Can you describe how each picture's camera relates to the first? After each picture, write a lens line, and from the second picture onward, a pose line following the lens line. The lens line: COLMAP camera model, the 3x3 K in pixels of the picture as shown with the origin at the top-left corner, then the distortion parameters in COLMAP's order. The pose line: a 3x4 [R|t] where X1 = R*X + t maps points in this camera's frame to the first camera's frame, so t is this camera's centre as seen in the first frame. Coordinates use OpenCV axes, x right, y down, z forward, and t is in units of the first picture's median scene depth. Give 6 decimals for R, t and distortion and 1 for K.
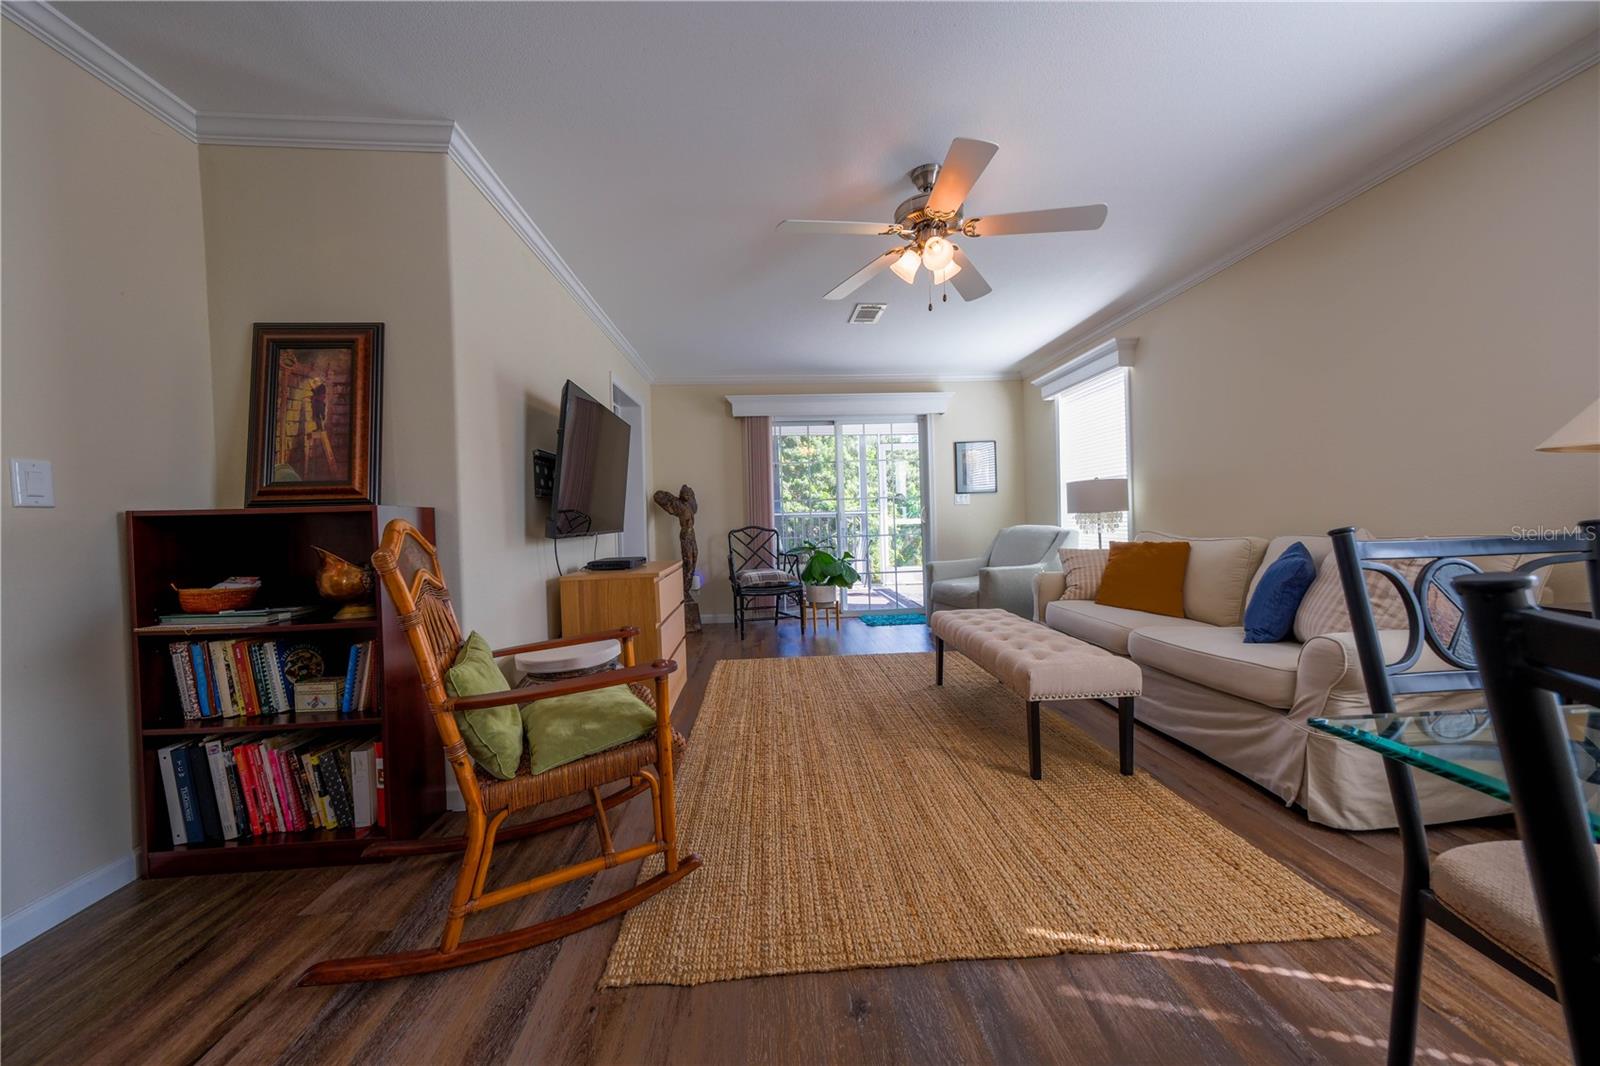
lens RADIAL K [[543.3, 0, 794.3], [0, 543.3, 525.2], [0, 0, 1]] dist [0.001057, 0.000117]
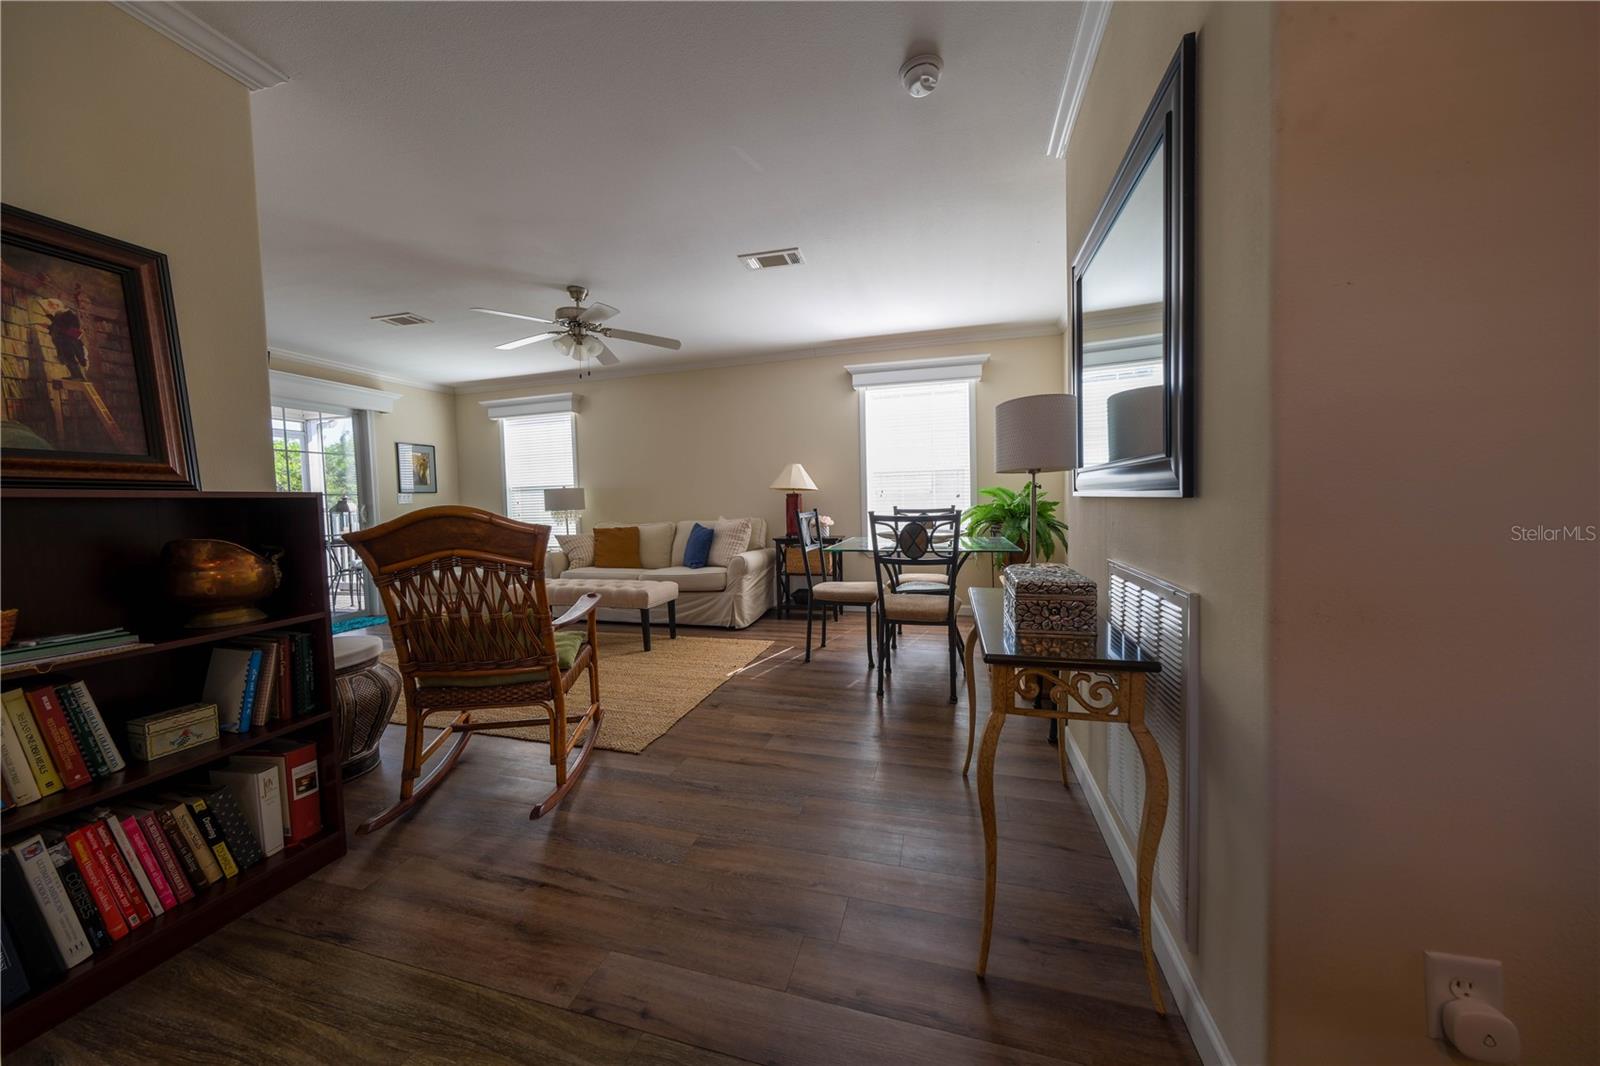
lens RADIAL K [[543.3, 0, 794.3], [0, 543.3, 525.2], [0, 0, 1]] dist [0.001057, 0.000117]
pose [[0.328533, -0.021822, 0.944240, -1.232786], [0.030220, 0.999464, 0.012584, 0.031929], [-0.944009, 0.024400, 0.329016, -0.095241]]
